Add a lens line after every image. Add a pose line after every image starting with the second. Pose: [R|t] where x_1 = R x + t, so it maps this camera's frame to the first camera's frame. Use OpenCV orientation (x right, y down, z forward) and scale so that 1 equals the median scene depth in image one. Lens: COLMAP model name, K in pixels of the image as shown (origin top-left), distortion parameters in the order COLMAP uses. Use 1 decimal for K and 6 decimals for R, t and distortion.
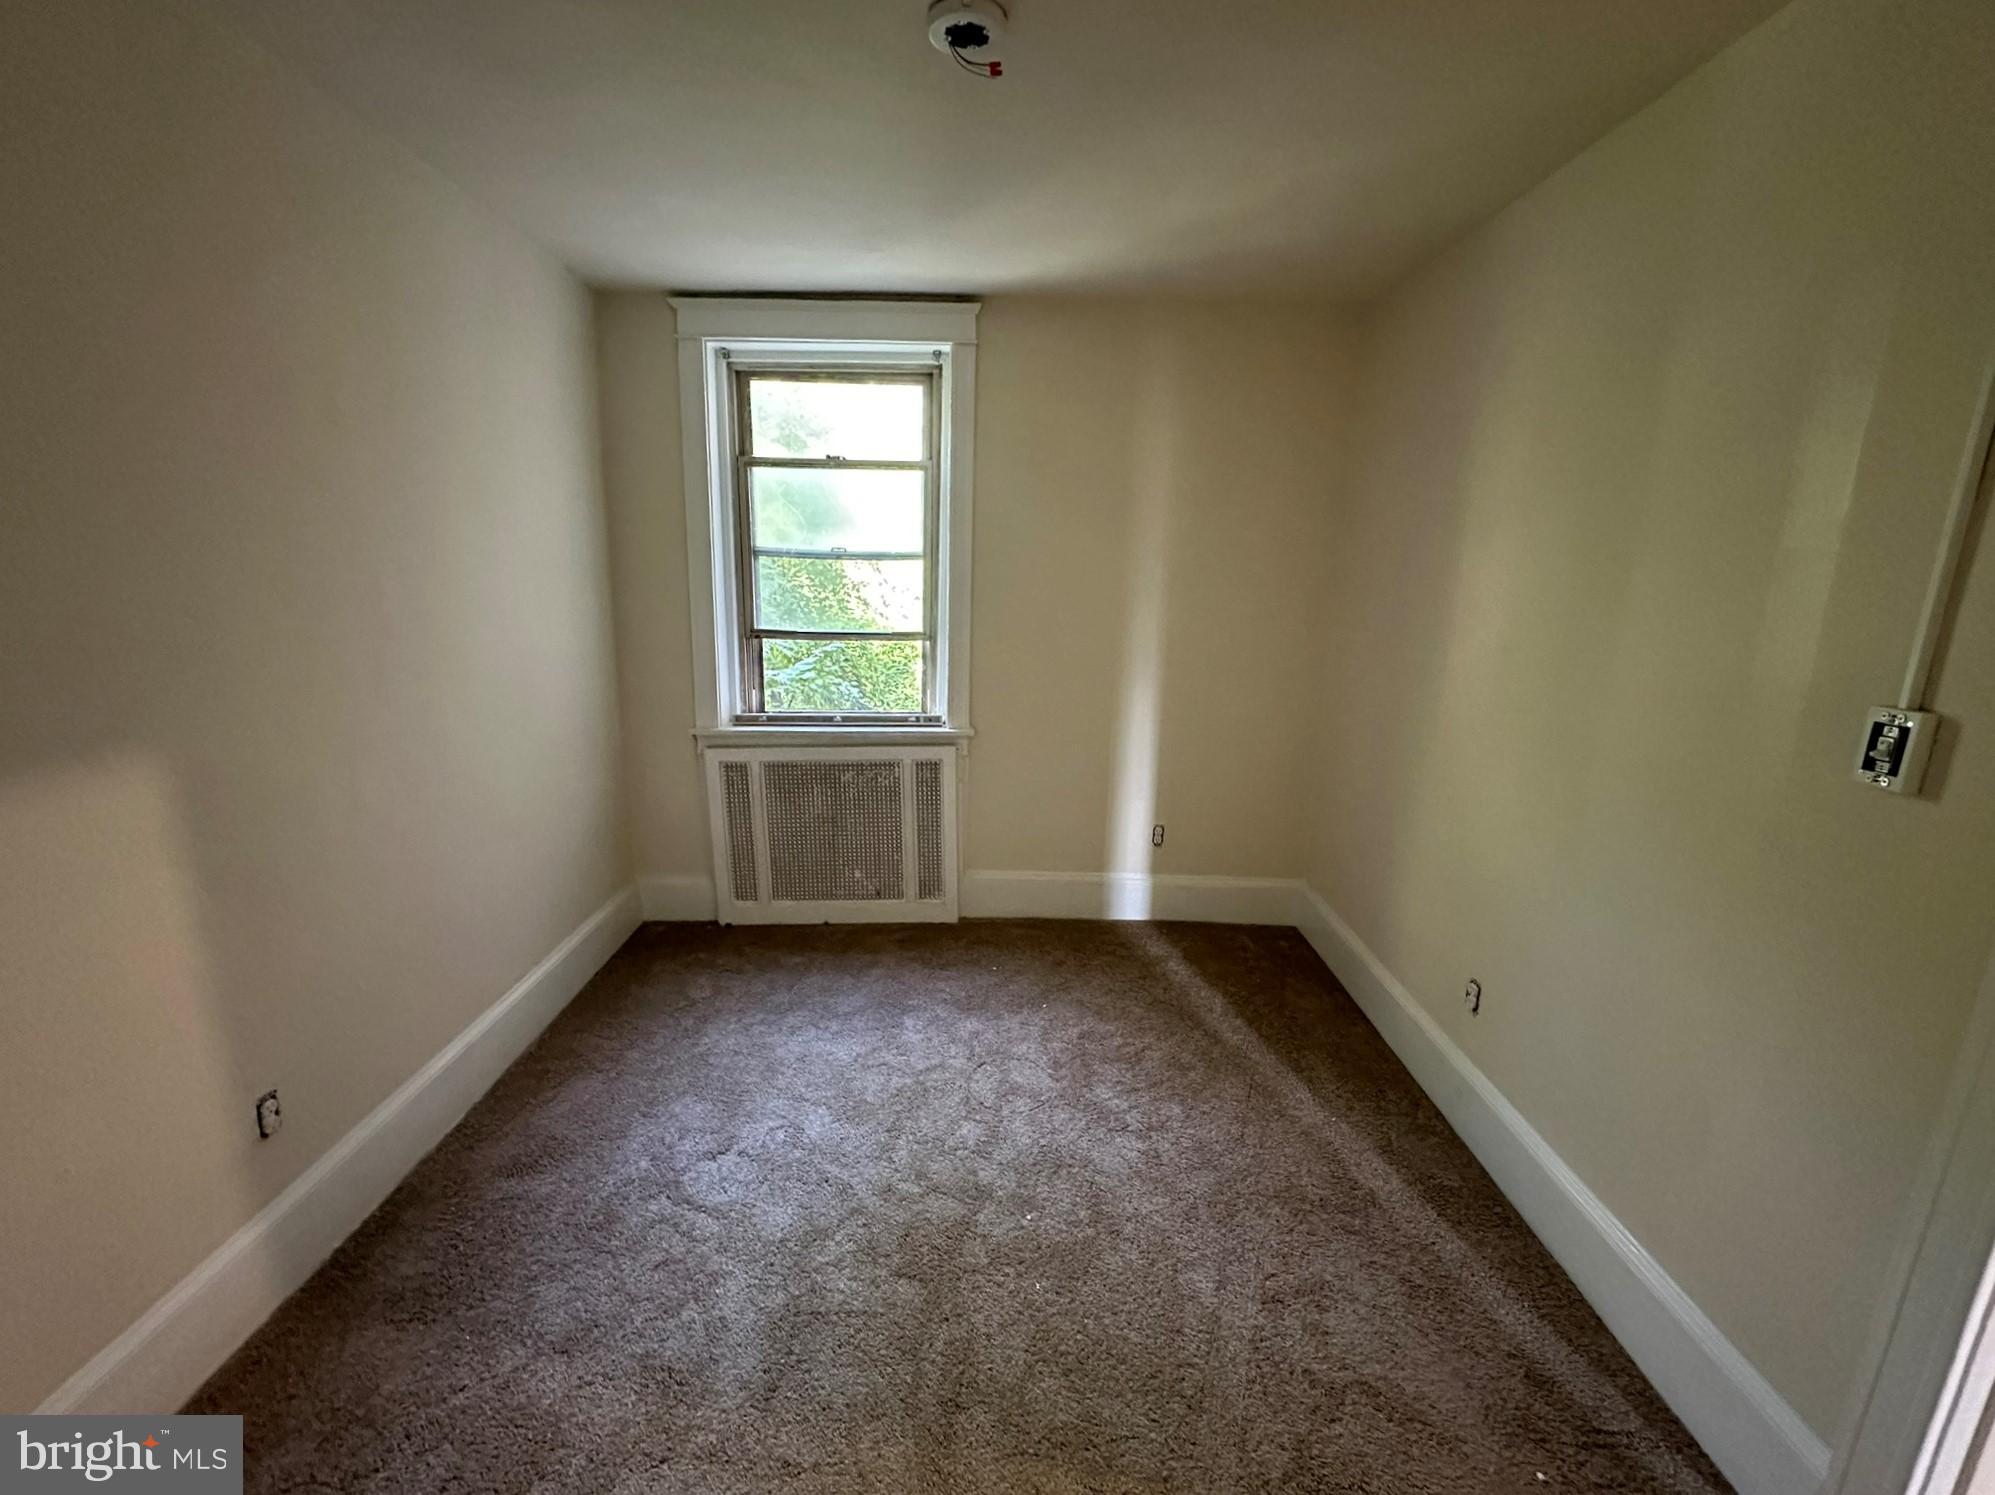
lens RADIAL K [[803.2, 0, 995.5], [0, 803.2, 752.4], [0, 0, 1]] dist [-0.004790, 0.000919]
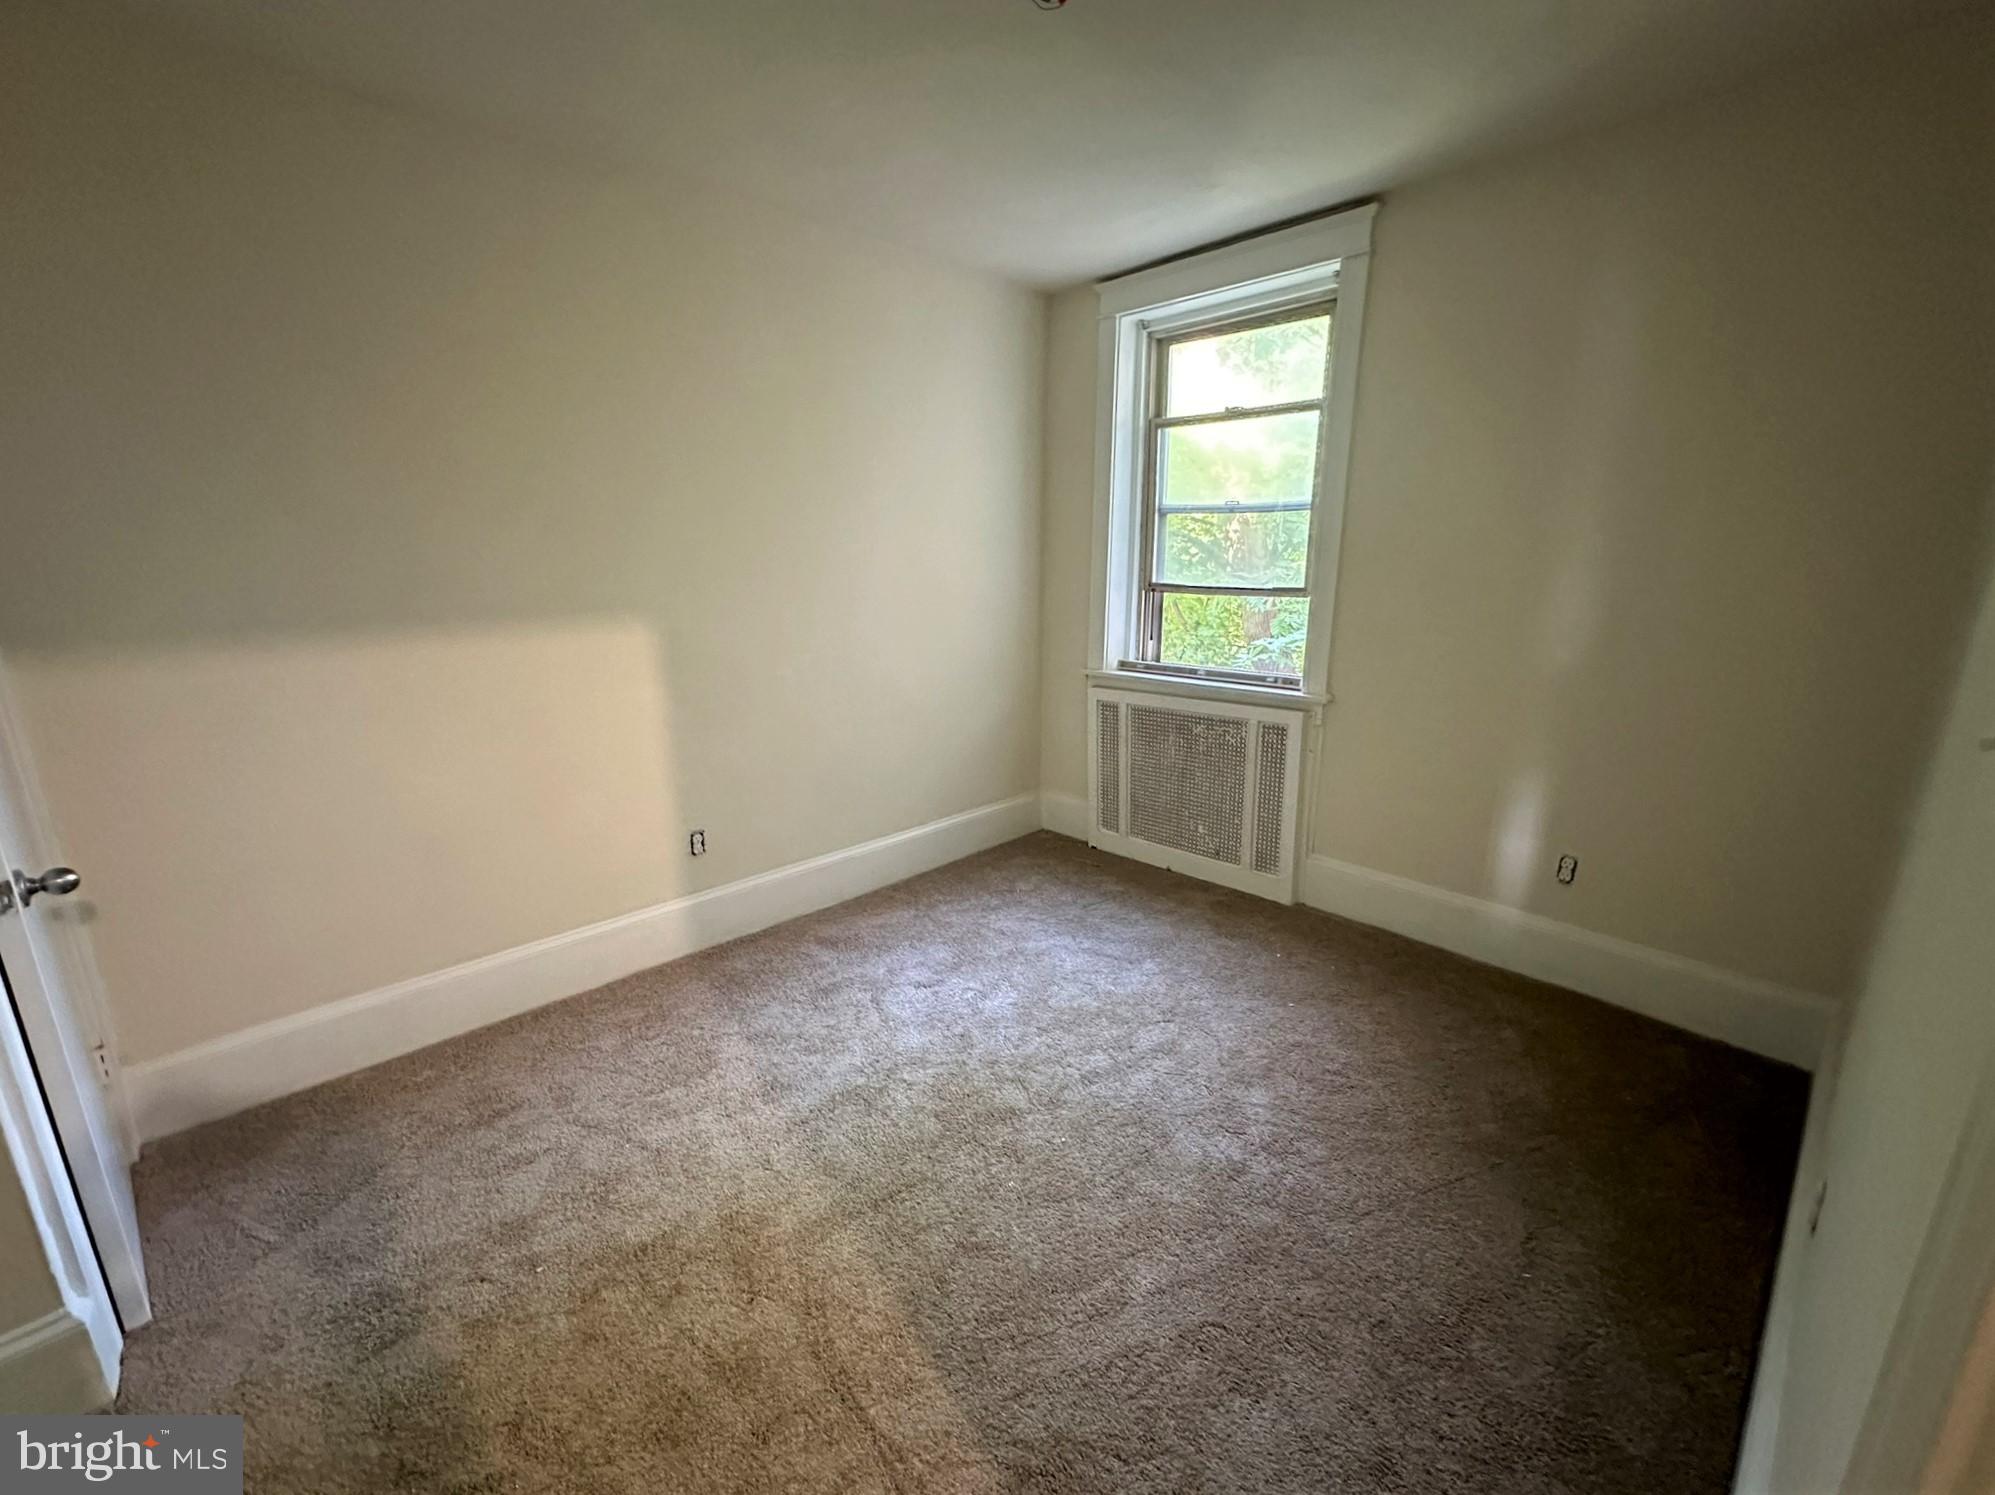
lens RADIAL K [[803.2, 0, 1006.9], [0, 803.2, 754.0], [0, 0, 1]] dist [-0.004790, 0.000919]
pose [[0.698364, 0.159494, -0.697746, 0.357650], [-0.147101, 0.986029, 0.078159, 0.017148], [0.700463, 0.048056, 0.712069, 0.116218]]
